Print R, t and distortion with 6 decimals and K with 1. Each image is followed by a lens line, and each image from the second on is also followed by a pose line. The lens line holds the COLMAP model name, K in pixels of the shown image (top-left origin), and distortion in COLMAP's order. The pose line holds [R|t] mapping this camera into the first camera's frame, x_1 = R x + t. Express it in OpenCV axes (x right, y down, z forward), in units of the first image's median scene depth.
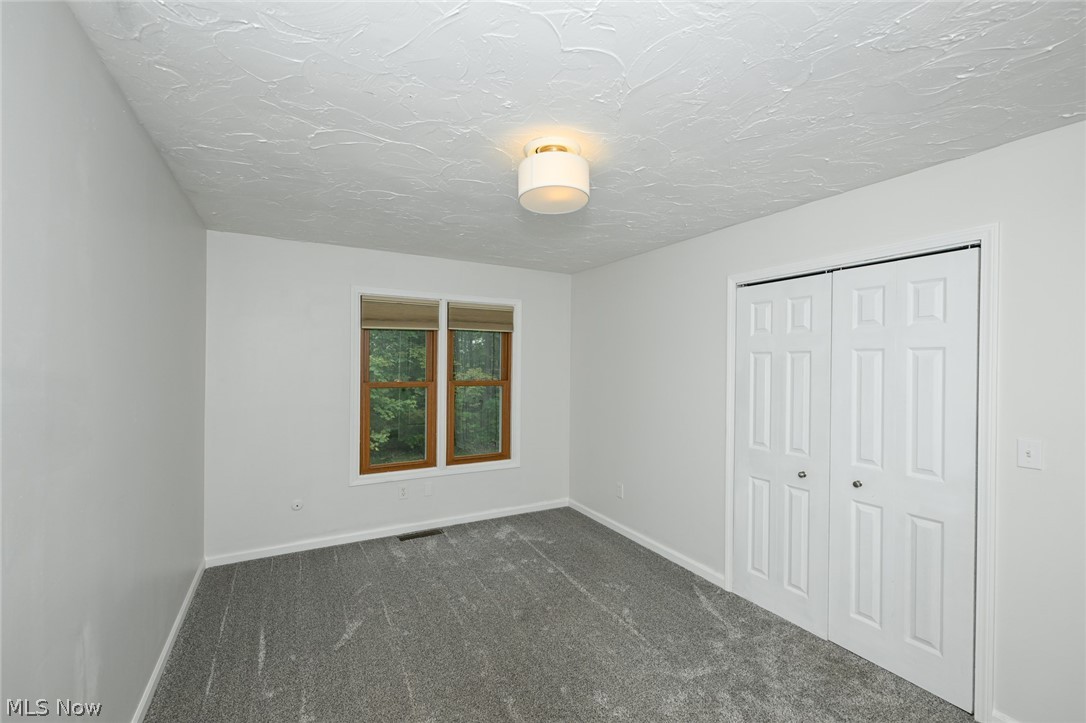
lens RADIAL K [[452.3, 0, 542.9], [0, 452.3, 364.0], [0, 0, 1]] dist [0.000452, 0.000112]
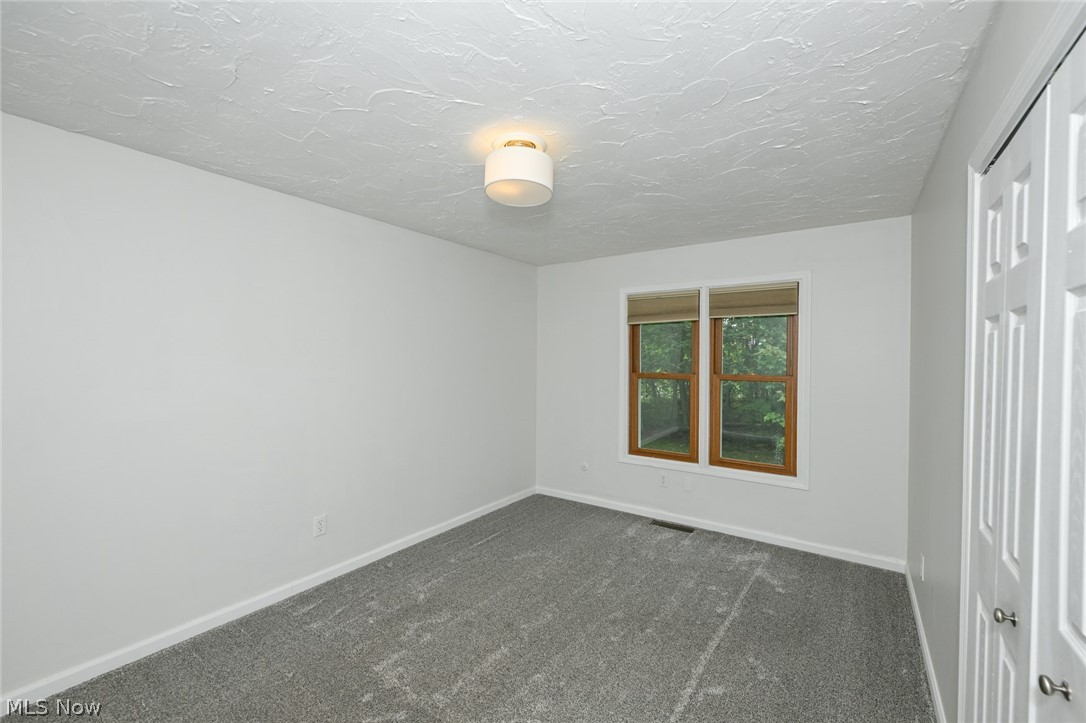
lens RADIAL K [[451.1, 0, 543.0], [0, 451.1, 361.5], [0, 0, 1]] dist [0.000169, 0.000007]
pose [[0.436488, 0.001313, -0.899709, 0.512070], [-0.001025, 0.999999, 0.000962, 0.012385], [0.899709, 0.000503, 0.436489, 0.311902]]
